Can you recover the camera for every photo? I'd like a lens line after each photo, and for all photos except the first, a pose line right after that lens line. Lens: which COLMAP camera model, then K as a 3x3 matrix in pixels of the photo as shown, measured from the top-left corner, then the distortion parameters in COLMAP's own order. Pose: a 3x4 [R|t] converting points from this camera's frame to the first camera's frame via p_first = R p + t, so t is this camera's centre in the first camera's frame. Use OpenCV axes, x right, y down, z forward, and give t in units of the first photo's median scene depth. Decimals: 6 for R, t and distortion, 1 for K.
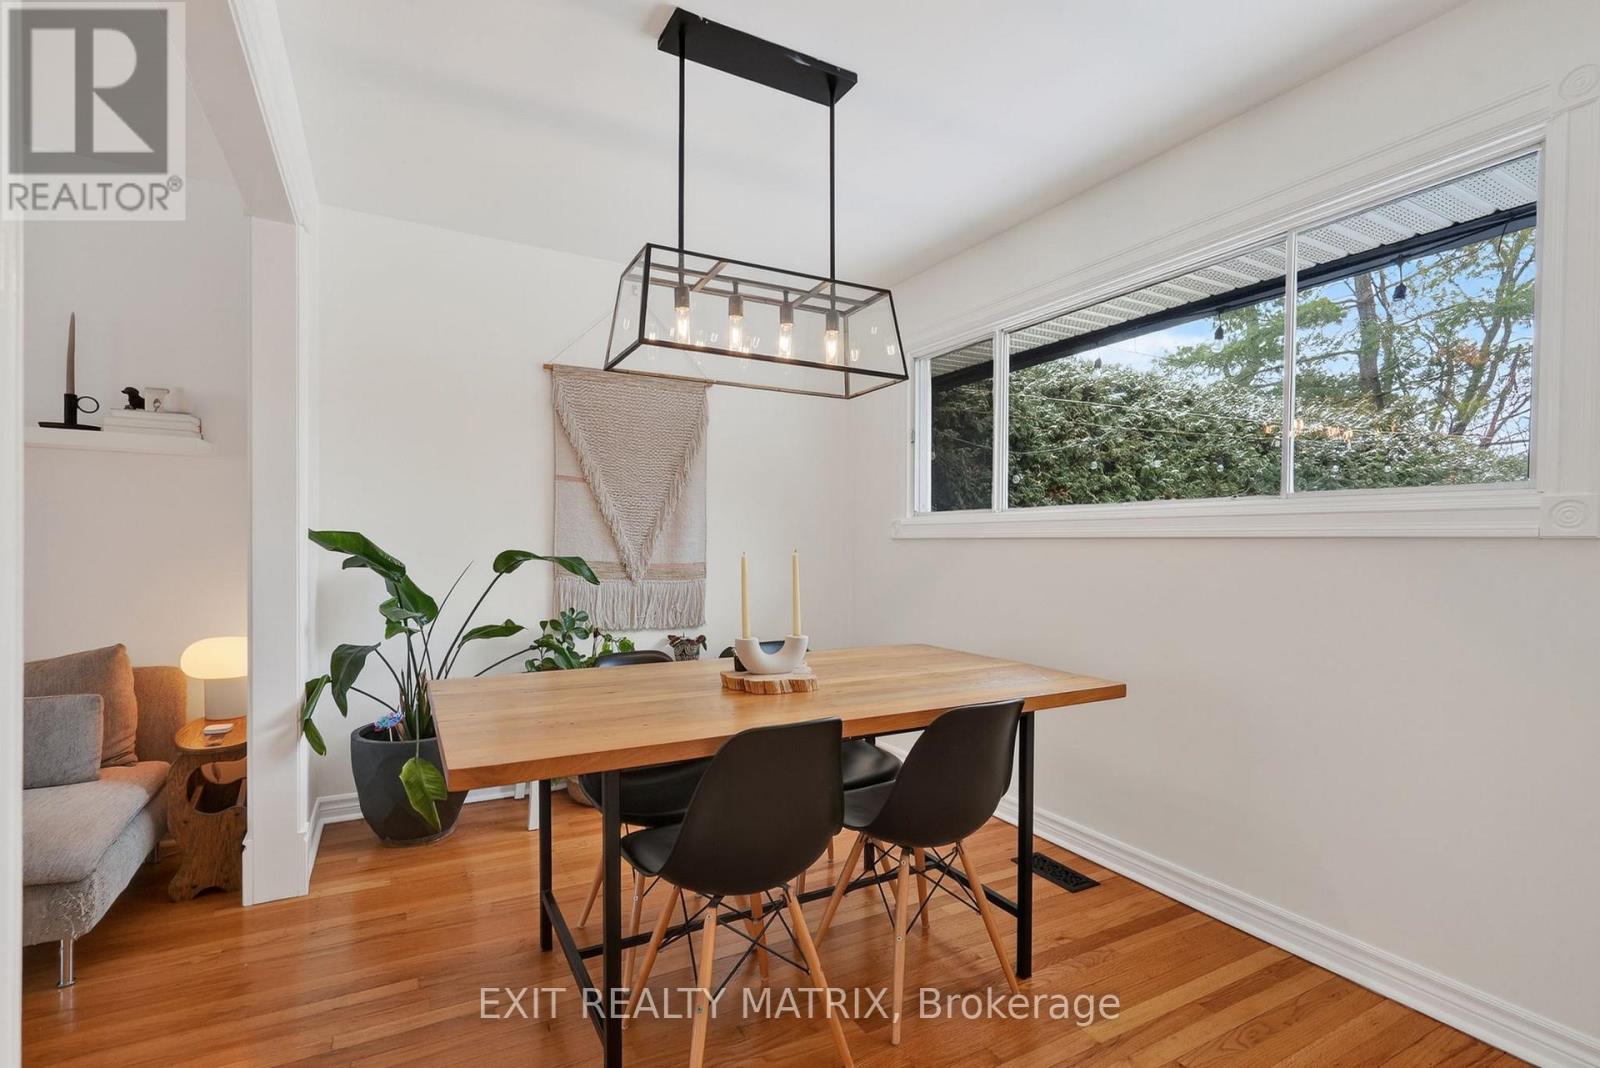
lens RADIAL K [[738.4, 0, 805.4], [0, 738.4, 547.9], [0, 0, 1]] dist [-0.001859, -0.000304]
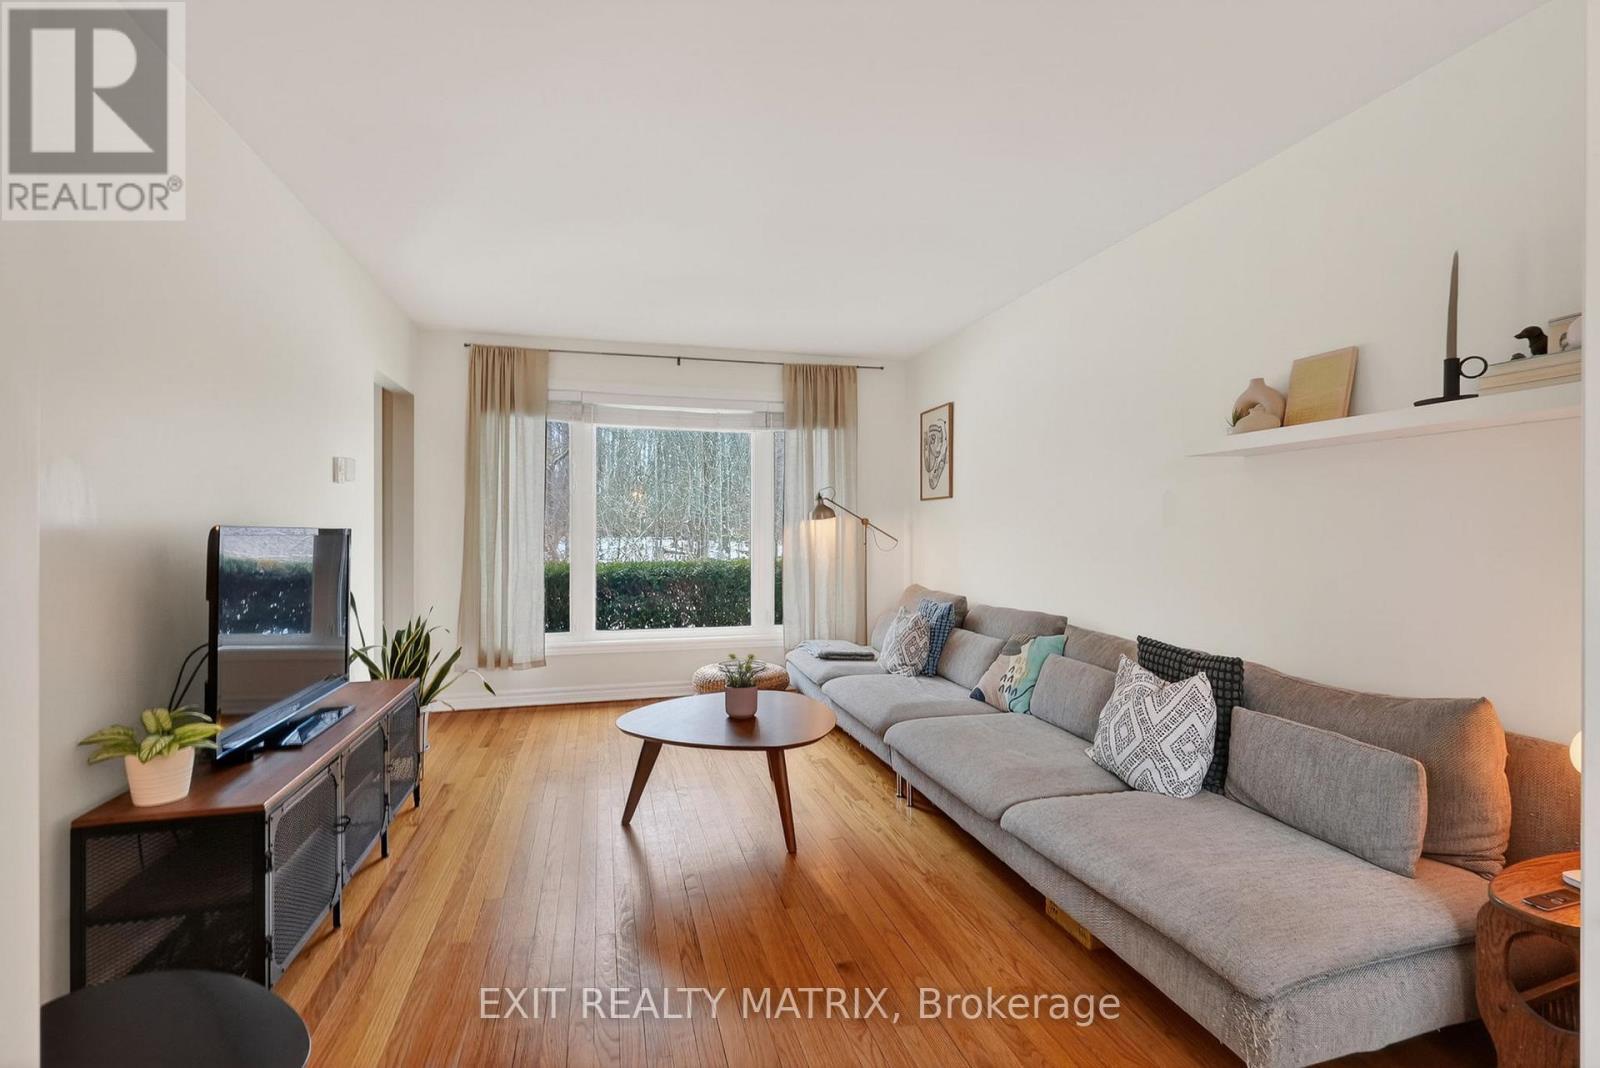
lens RADIAL K [[738.0, 0, 800.0], [0, 738.0, 534.0], [0, 0, 1]] dist [-0.001324, -0.000104]
pose [[-0.230505, -0.009397, -0.973026, -0.075422], [-0.007787, 0.999939, -0.007812, -0.011707], [0.973040, 0.005776, -0.230565, 0.416705]]
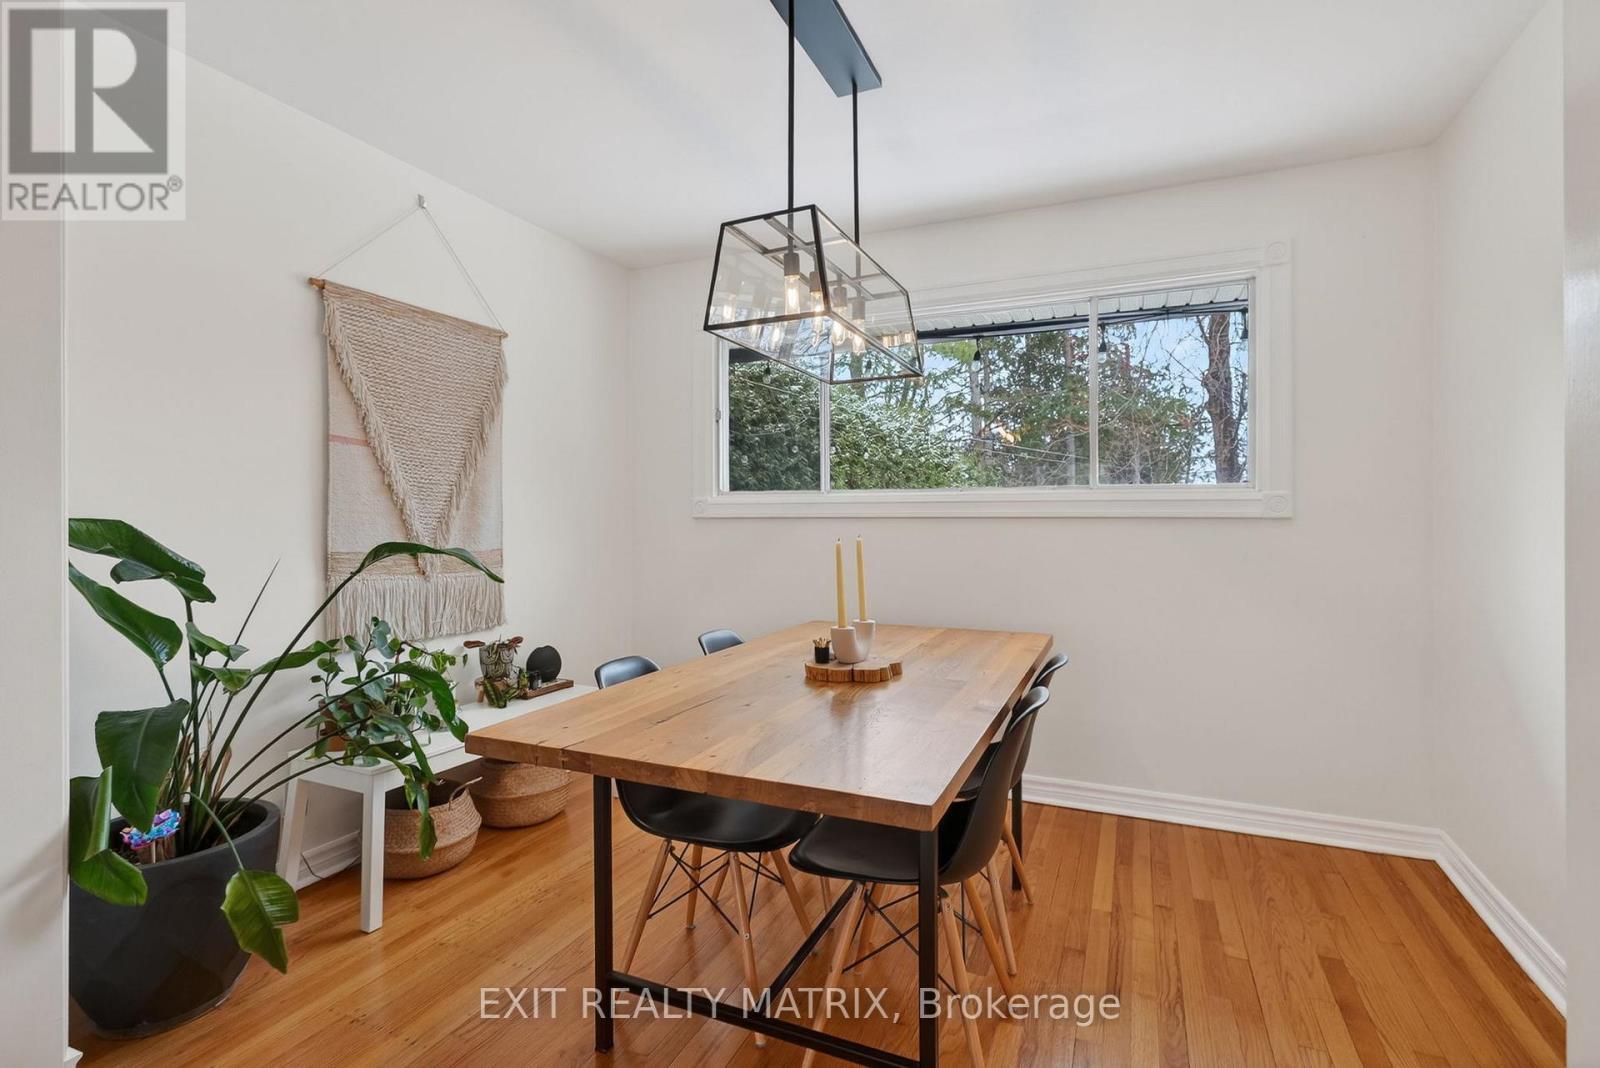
lens RADIAL K [[740.5, 0, 807.8], [0, 740.5, 512.1], [0, 0, 1]] dist [-0.001593, 0.000121]
pose [[0.792725, -0.005656, 0.609554, -0.439839], [0.011810, 0.999912, -0.006082, -0.014676], [-0.609466, 0.012020, 0.792721, 0.157120]]
